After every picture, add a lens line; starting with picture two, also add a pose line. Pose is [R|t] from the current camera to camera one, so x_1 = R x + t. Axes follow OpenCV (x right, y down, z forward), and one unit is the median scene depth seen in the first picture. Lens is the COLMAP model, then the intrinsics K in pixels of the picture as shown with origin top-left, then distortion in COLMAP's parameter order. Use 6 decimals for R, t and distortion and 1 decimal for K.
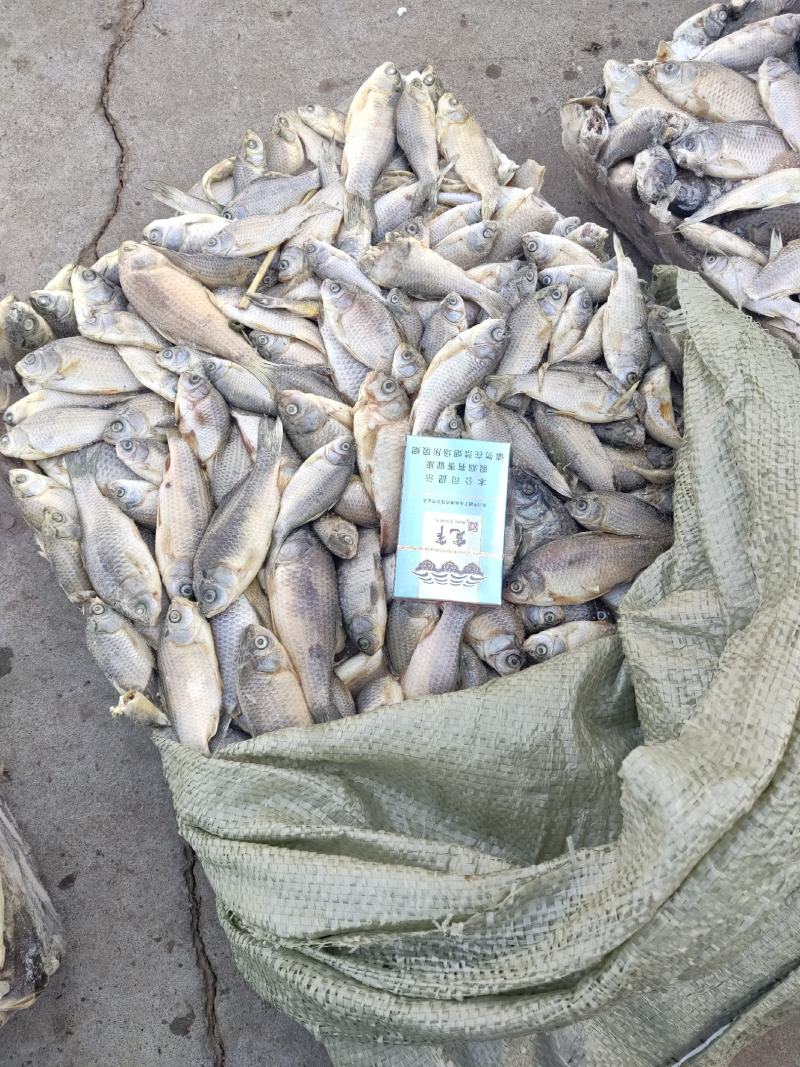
lens RADIAL K [[804.9, 0, 400.0], [0, 804.9, 533.5], [0, 0, 1]] dist [0.095621, -0.149369]
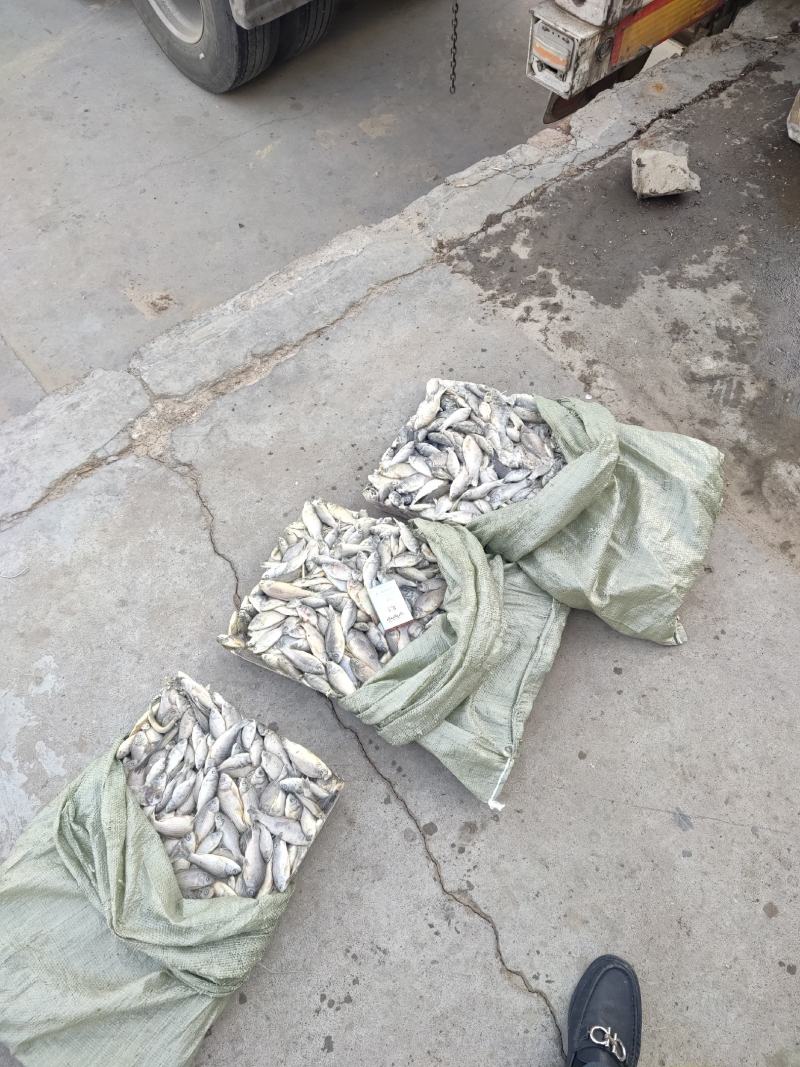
lens RADIAL K [[800.9, 0, 385.1], [0, 800.9, 549.9], [0, 0, 1]] dist [0.096569, -0.141684]
pose [[0.888123, -0.419577, 0.187599, -0.466949], [0.458138, 0.840781, -0.288439, 0.717169], [-0.036707, 0.342116, 0.938941, -2.160870]]
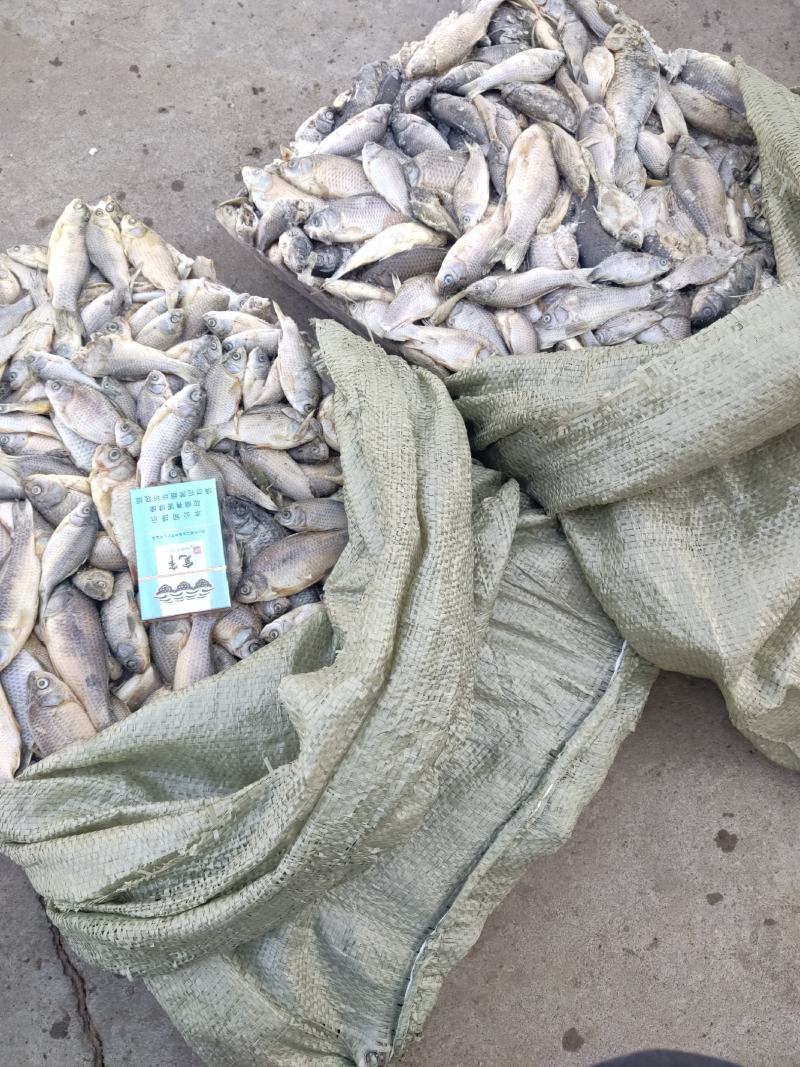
lens RADIAL K [[804.9, 0, 400.0], [0, 804.9, 533.5], [0, 0, 1]] dist [0.095621, -0.149369]
pose [[0.971081, -0.221818, 0.088314, 0.268961], [0.226995, 0.972422, -0.053552, 0.096894], [-0.074000, 0.072050, 0.994652, -0.244970]]
